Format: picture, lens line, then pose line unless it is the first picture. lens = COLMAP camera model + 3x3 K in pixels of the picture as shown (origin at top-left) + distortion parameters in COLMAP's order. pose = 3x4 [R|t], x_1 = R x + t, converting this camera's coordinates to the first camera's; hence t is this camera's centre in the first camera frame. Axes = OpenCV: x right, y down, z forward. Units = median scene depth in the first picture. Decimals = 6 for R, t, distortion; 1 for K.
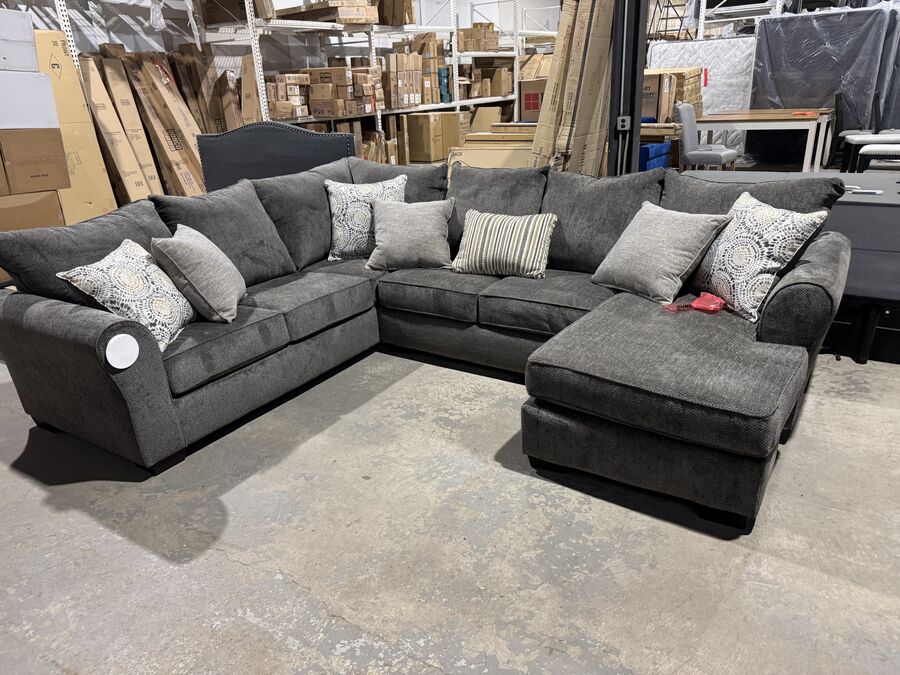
lens RADIAL K [[627.2, 0, 449.7], [0, 627.2, 338.4], [0, 0, 1]] dist [-0.003714, -0.001761]
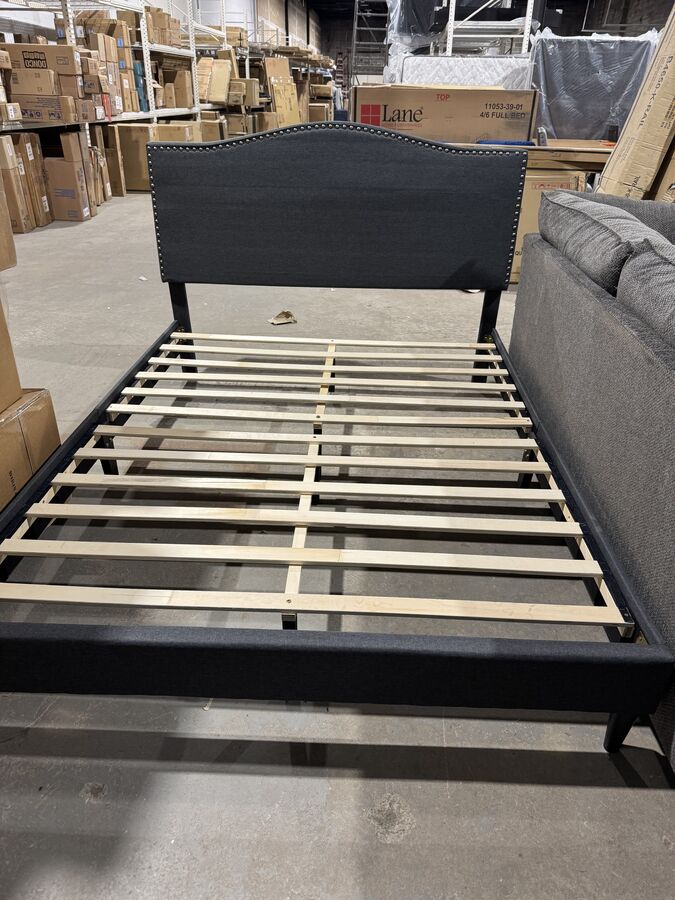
lens RADIAL K [[627.2, 0, 336.7], [0, 627.2, 450.1], [0, 0, 1]] dist [-0.003714, -0.001761]
pose [[0.875738, -0.179427, 0.448207, -0.292277], [0.124521, 0.980908, 0.149381, -0.069727], [-0.466453, -0.075007, 0.881360, 0.237105]]
